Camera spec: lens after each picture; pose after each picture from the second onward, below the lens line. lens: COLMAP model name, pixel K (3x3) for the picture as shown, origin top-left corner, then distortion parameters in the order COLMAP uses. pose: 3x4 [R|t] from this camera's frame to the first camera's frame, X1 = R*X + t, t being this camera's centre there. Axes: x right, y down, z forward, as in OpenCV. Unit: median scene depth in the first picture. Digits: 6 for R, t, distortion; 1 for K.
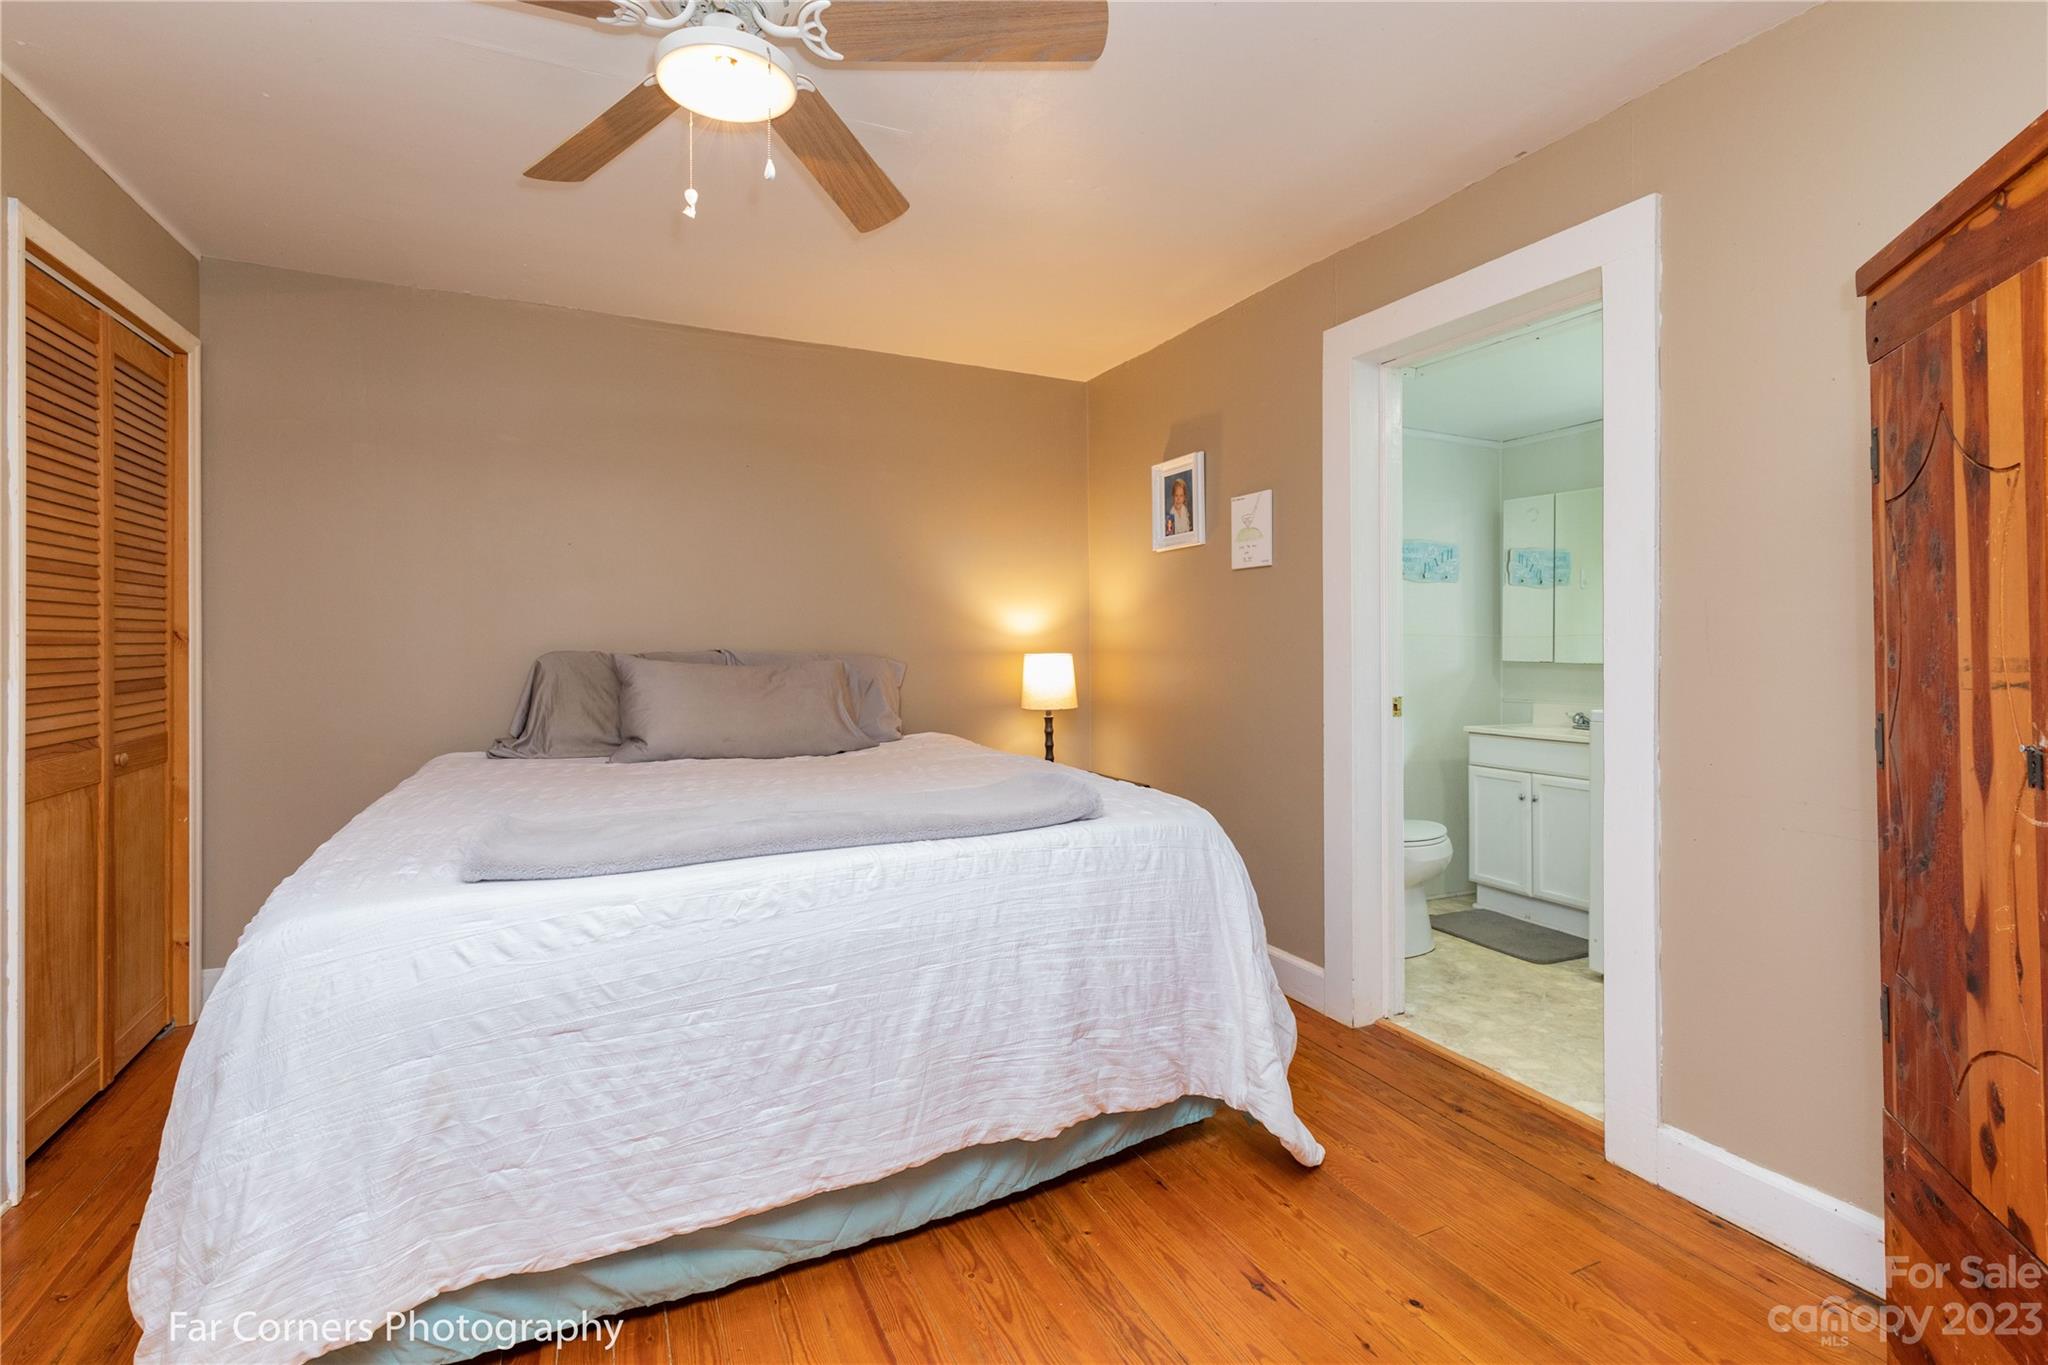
lens RADIAL K [[930.1, 0, 1029.5], [0, 930.1, 674.5], [0, 0, 1]] dist [0.005911, -0.000842]
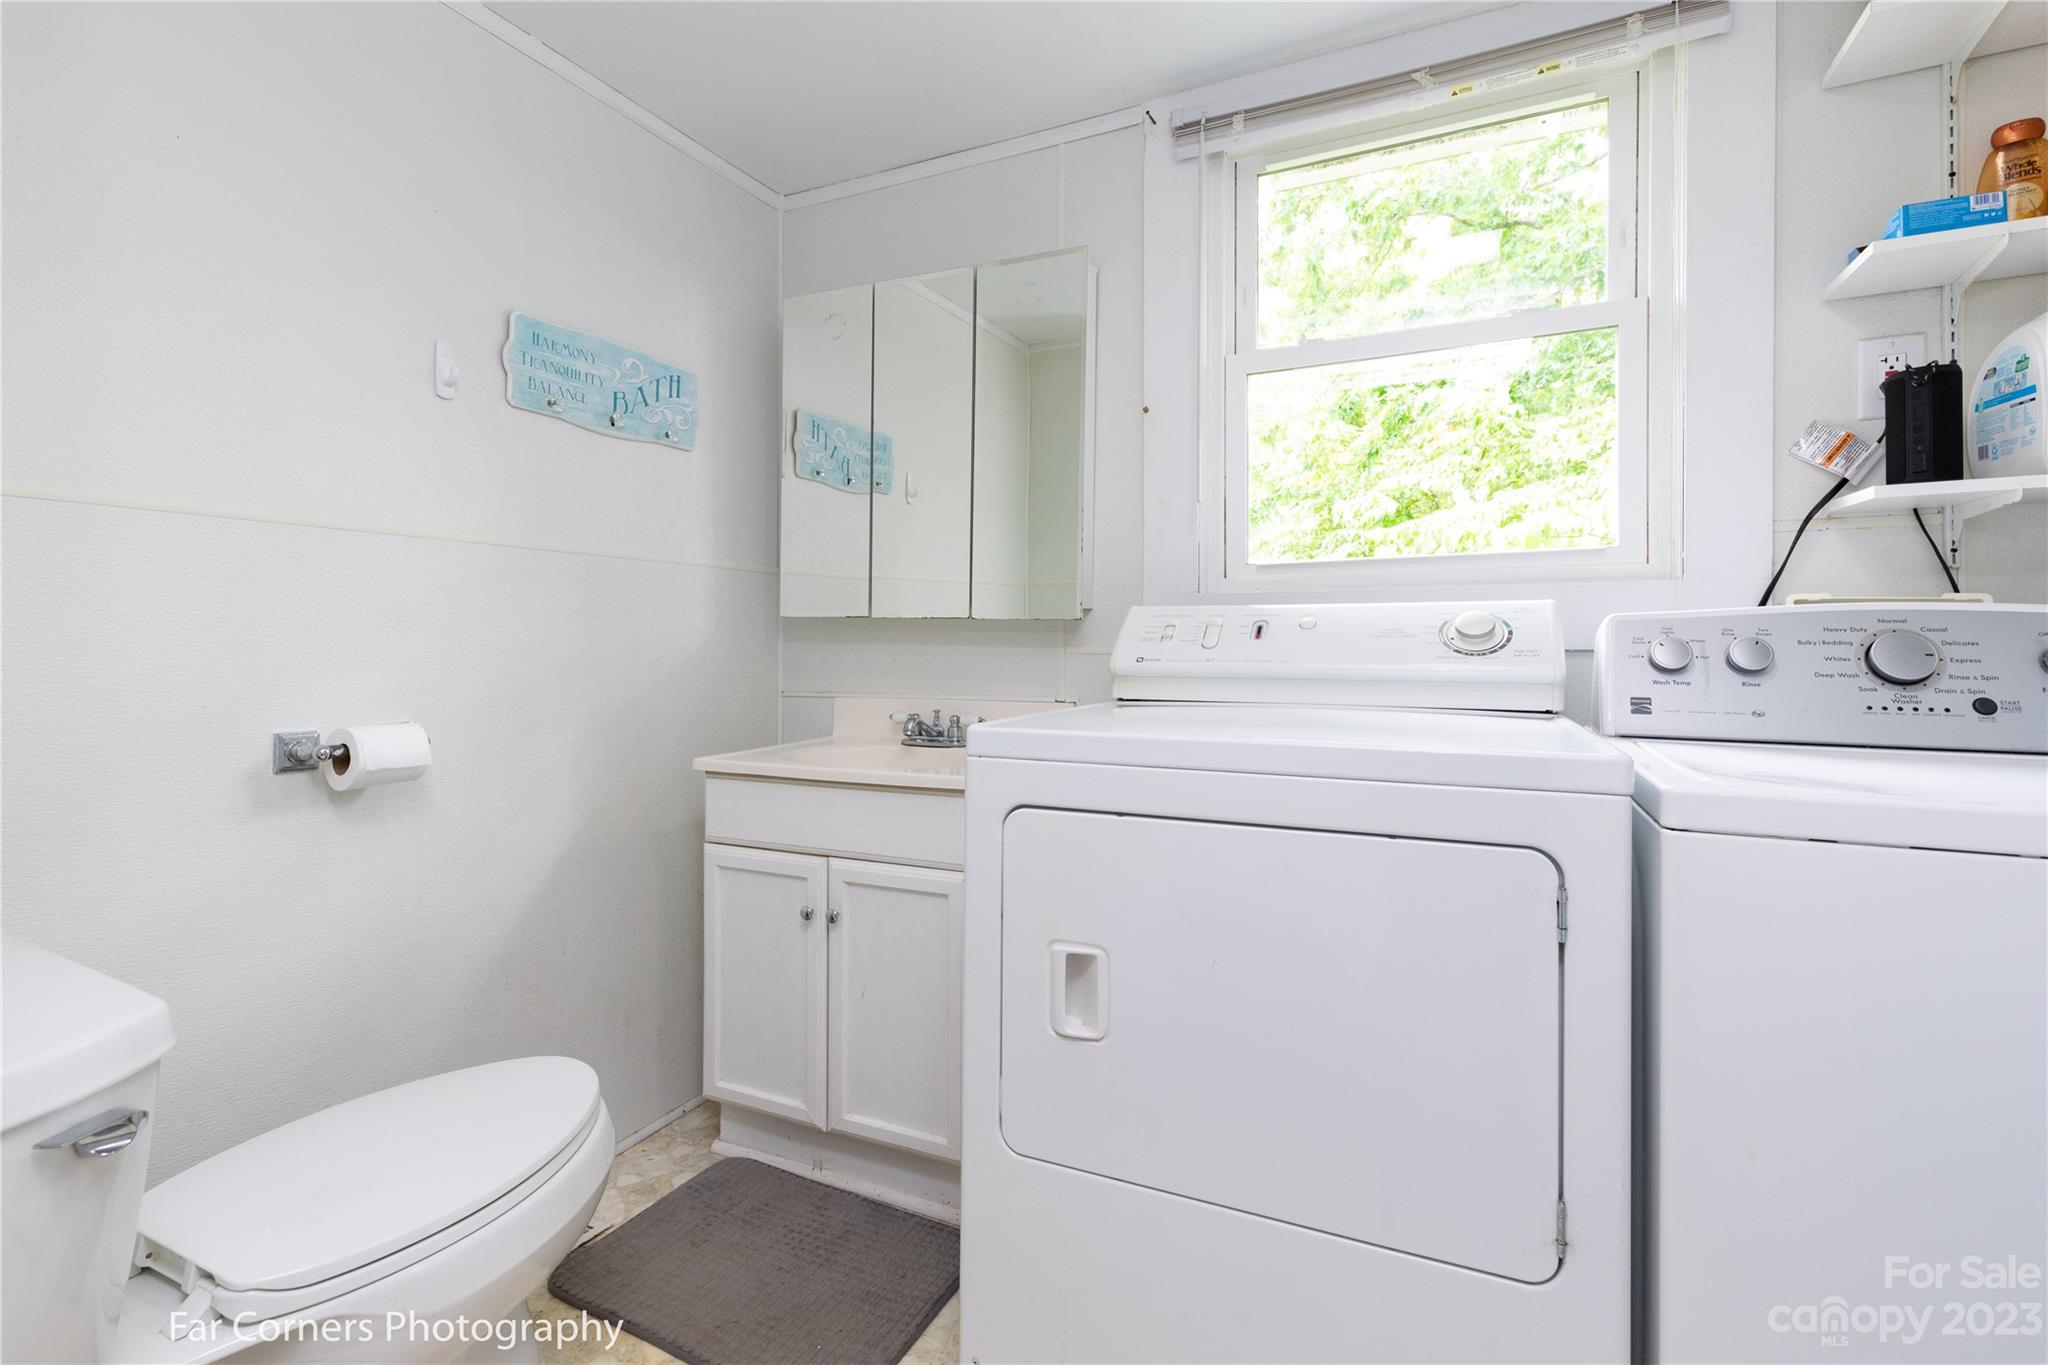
lens RADIAL K [[930.1, 0, 1026.0], [0, 930.1, 669.8], [0, 0, 1]] dist [0.005911, -0.000842]
pose [[0.775073, -0.005018, 0.631852, 0.291582], [-0.001837, 0.999946, 0.010195, 0.008144], [-0.631869, -0.009063, 0.775022, 0.523089]]
